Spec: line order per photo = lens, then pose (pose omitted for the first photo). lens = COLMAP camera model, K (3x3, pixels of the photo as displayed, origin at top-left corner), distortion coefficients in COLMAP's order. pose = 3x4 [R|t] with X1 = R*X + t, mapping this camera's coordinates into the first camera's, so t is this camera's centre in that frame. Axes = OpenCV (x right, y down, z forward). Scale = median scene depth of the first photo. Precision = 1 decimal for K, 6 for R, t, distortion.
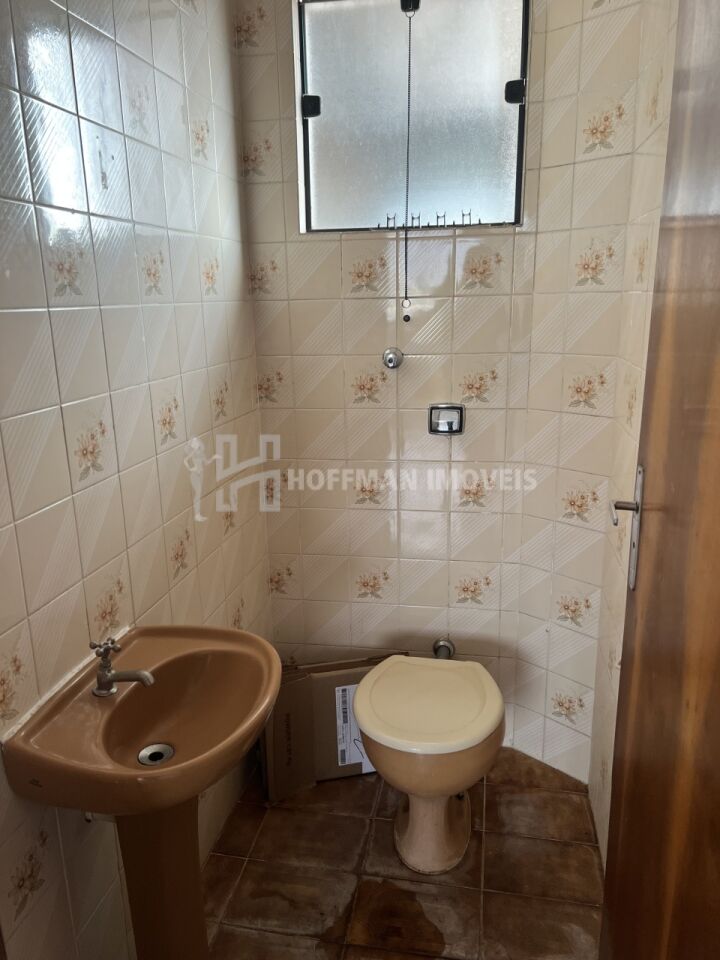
lens RADIAL K [[724.1, 0, 364.0], [0, 724.1, 477.3], [0, 0, 1]] dist [0.044520, -0.022052]
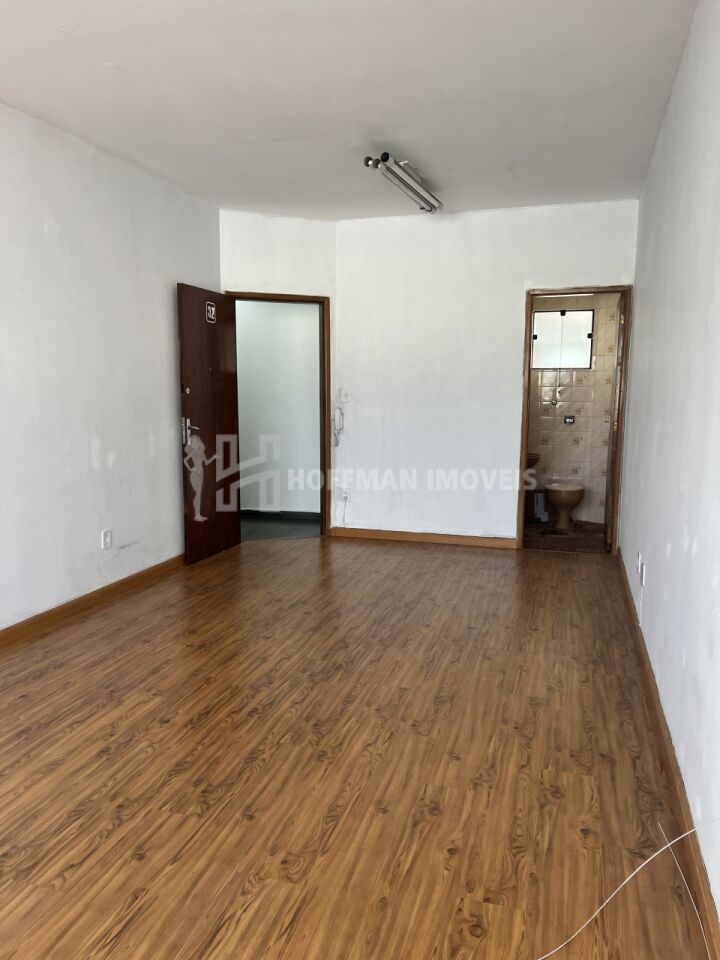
lens RADIAL K [[724.1, 0, 358.8], [0, 724.1, 485.0], [0, 0, 1]] dist [0.044520, -0.022052]
pose [[0.993469, 0.039781, -0.106944, -0.513142], [-0.051665, 0.992503, -0.110760, 0.678337], [0.101736, 0.115562, 0.988077, -2.575326]]
